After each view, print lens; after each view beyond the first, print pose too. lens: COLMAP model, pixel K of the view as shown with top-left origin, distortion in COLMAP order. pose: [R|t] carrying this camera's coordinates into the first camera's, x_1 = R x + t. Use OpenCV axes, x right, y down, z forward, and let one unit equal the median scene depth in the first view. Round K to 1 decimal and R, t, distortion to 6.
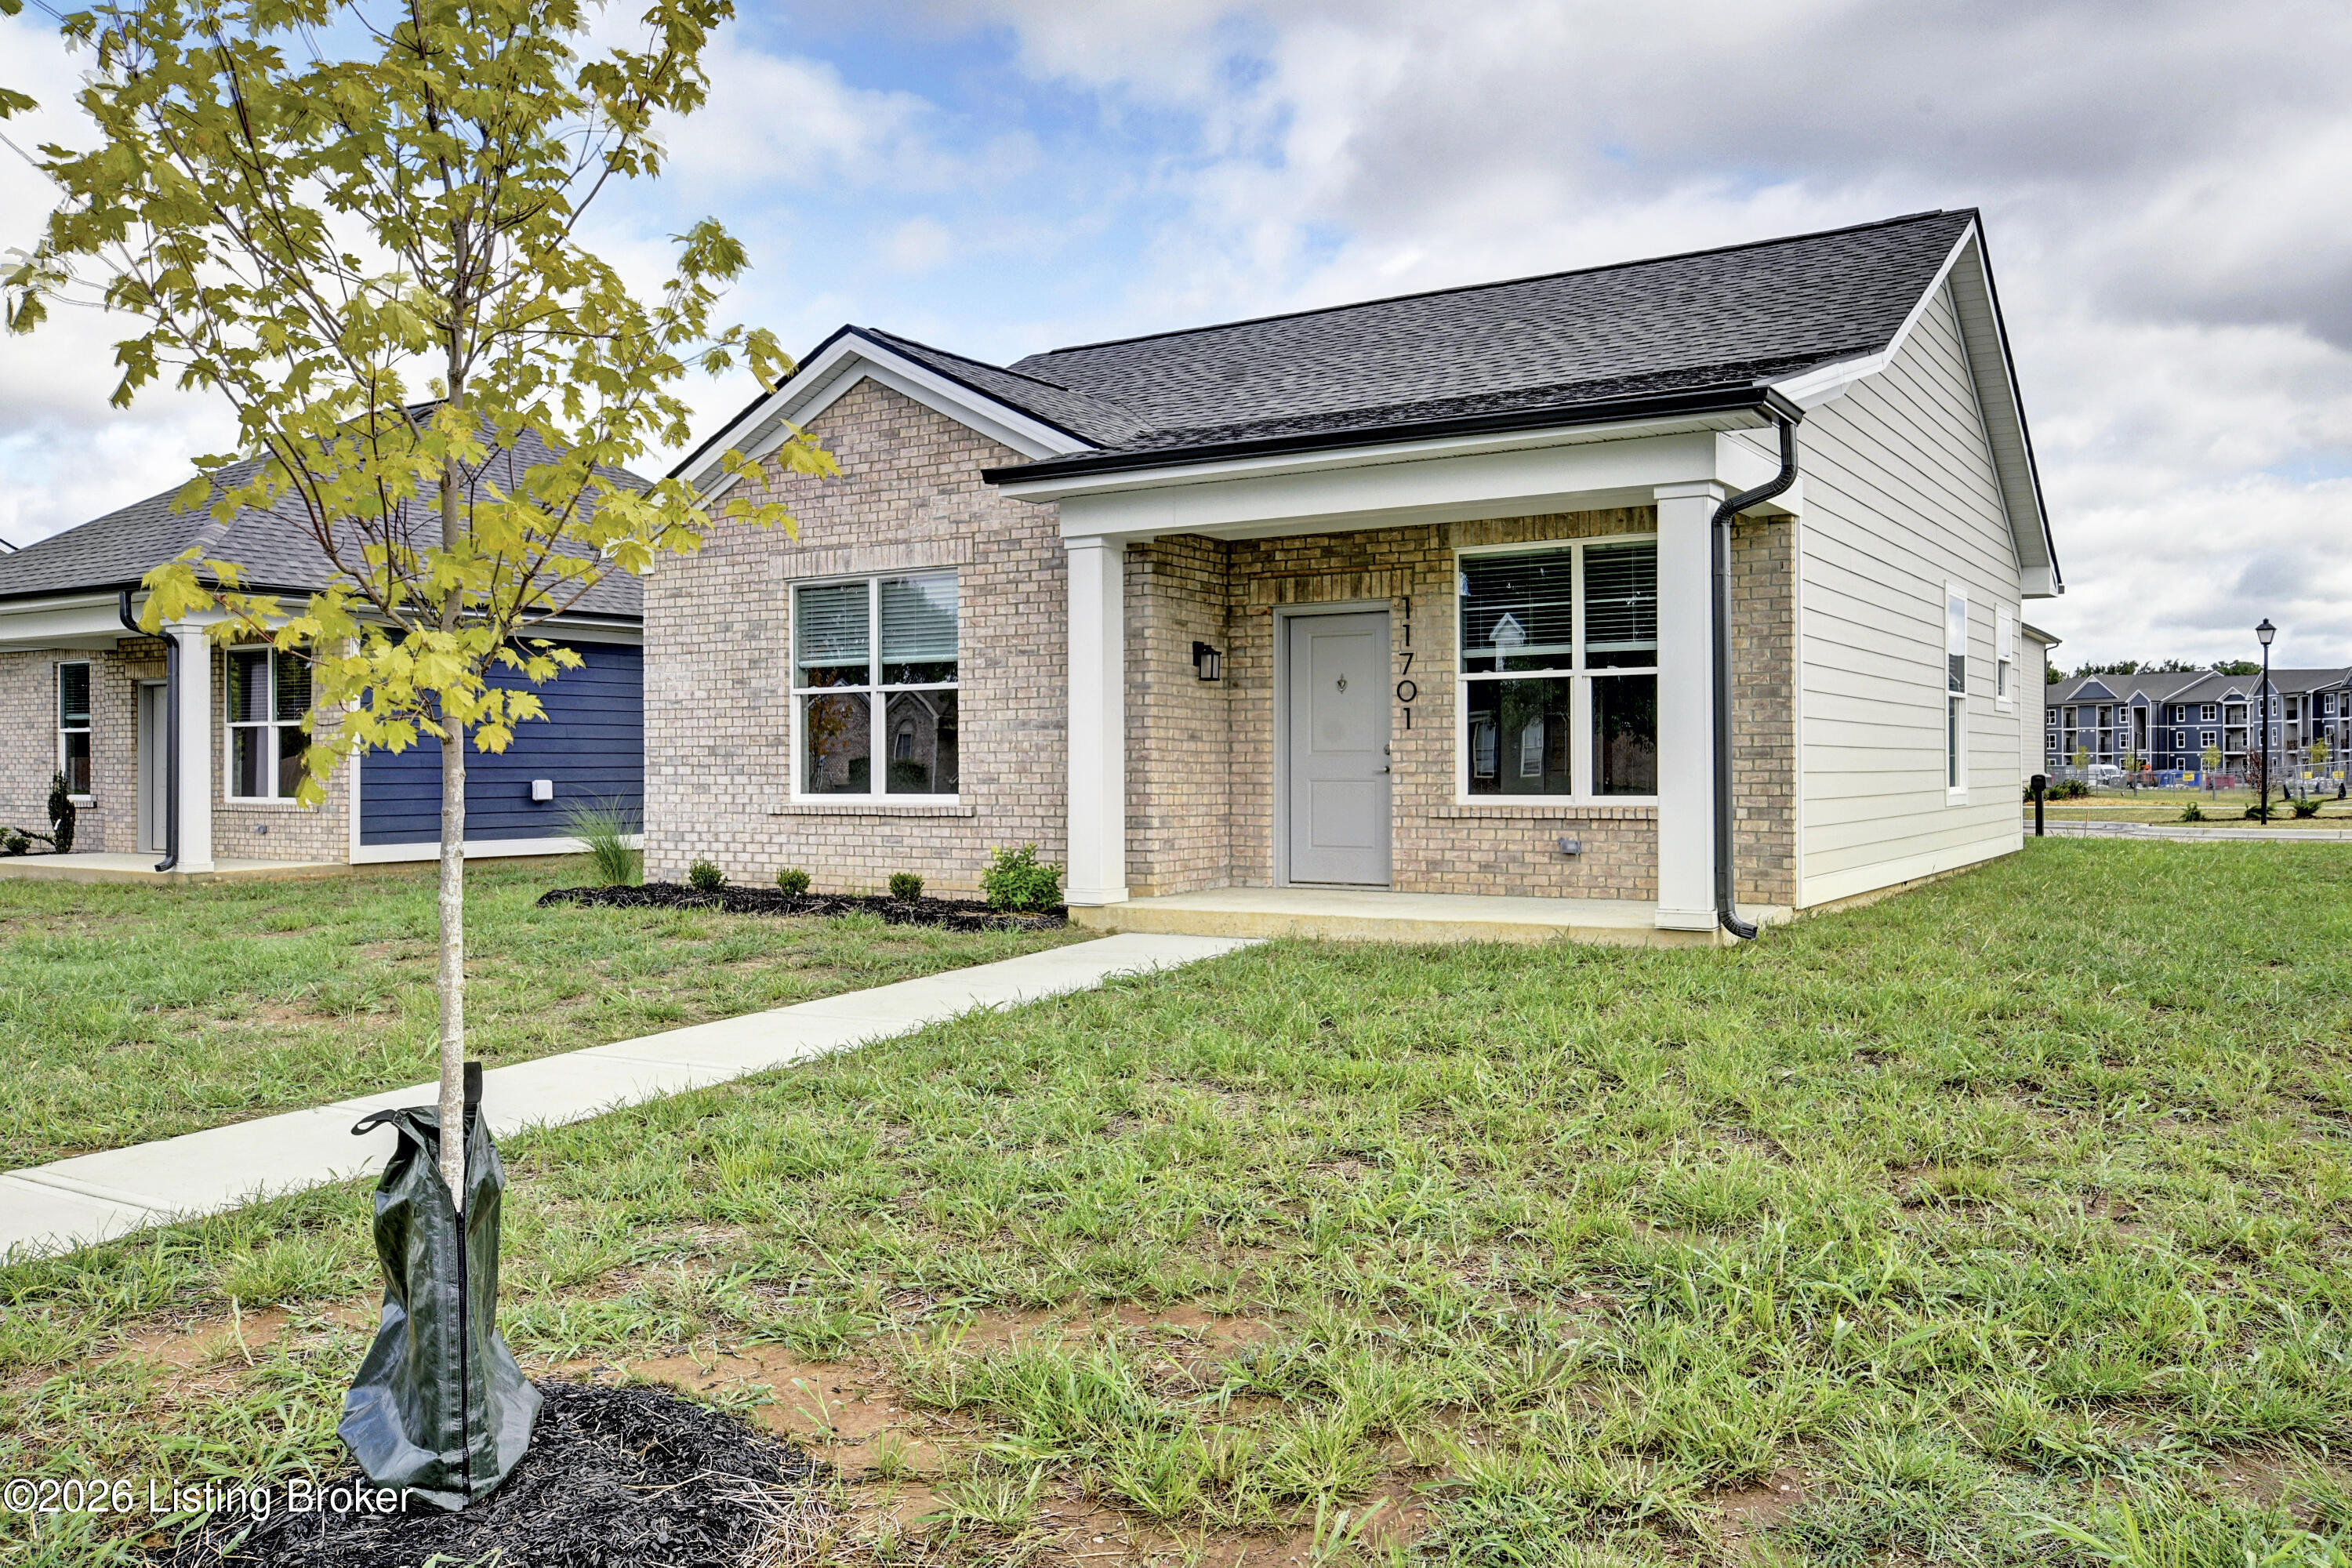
lens RADIAL K [[1815.5, 0, 1176.0], [0, 1815.5, 784.0], [0, 0, 1]] dist [-0.005562, -0.006367]
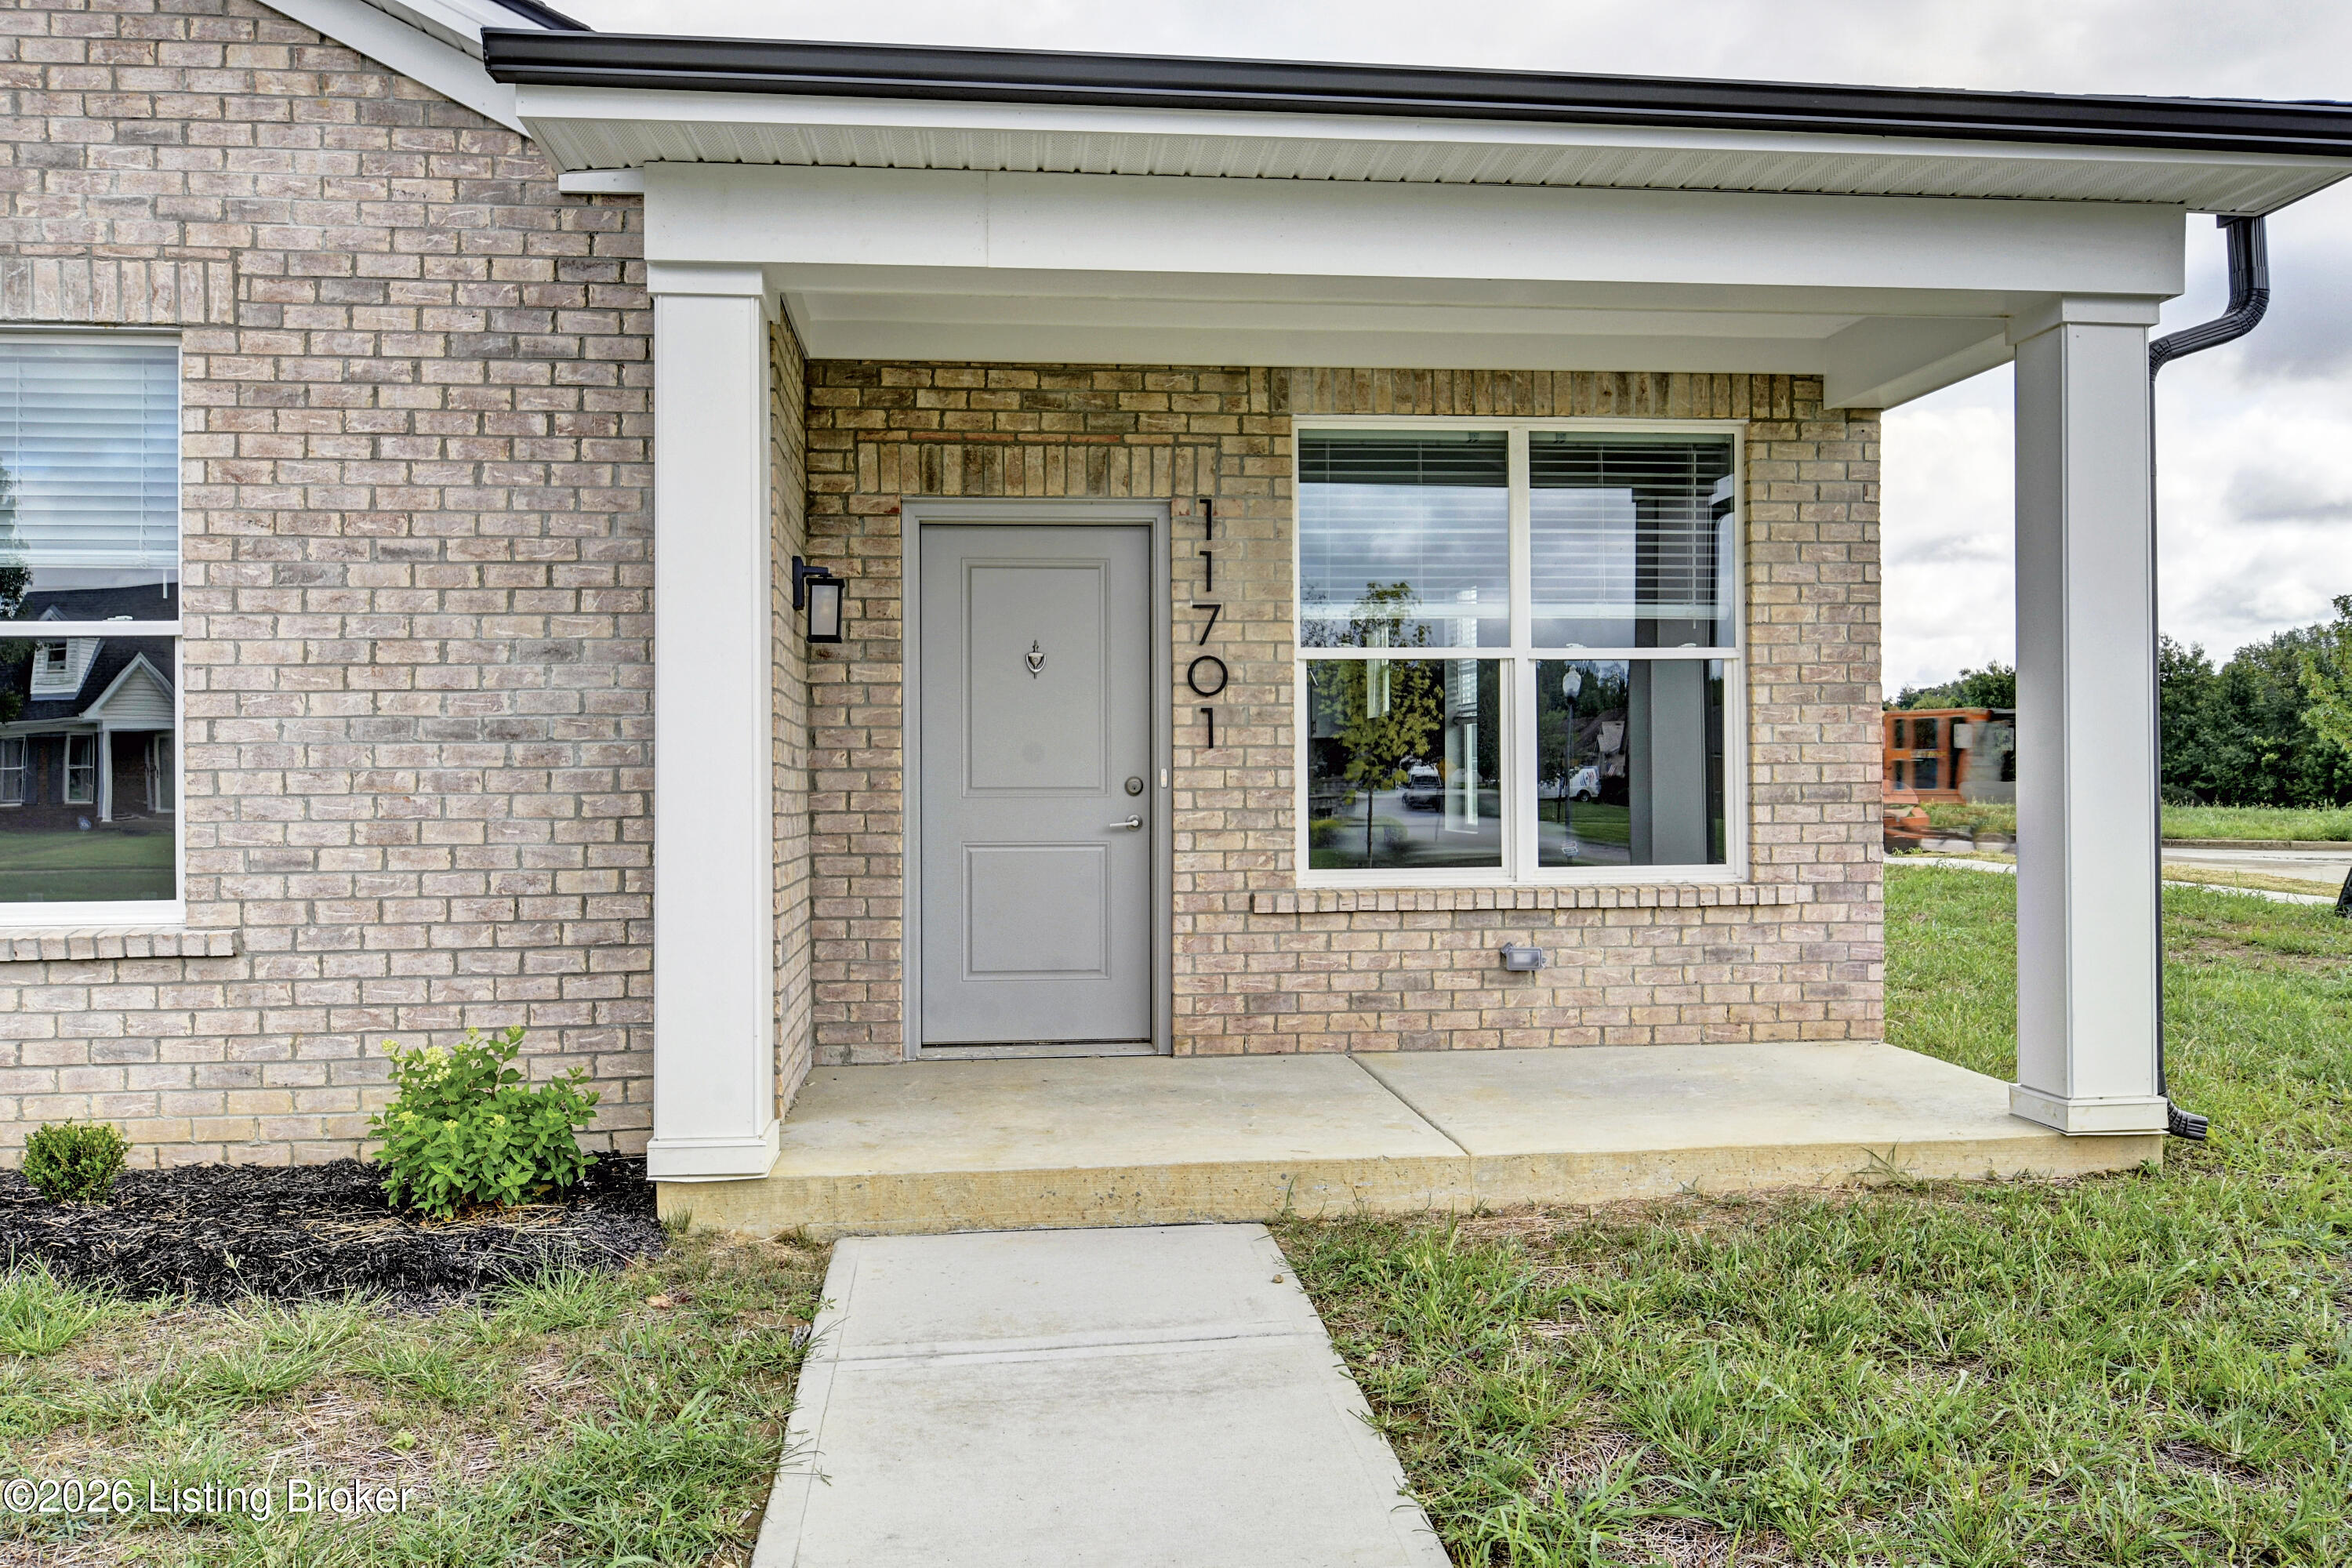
lens RADIAL K [[1815.5, 0, 1176.0], [0, 1815.5, 784.0], [0, 0, 1]] dist [-0.005562, -0.006367]
pose [[0.784653, -0.004335, 0.619921, -0.207272], [0.008060, 0.999962, -0.003210, -0.018052], [-0.619883, 0.007515, 0.784658, 0.585750]]
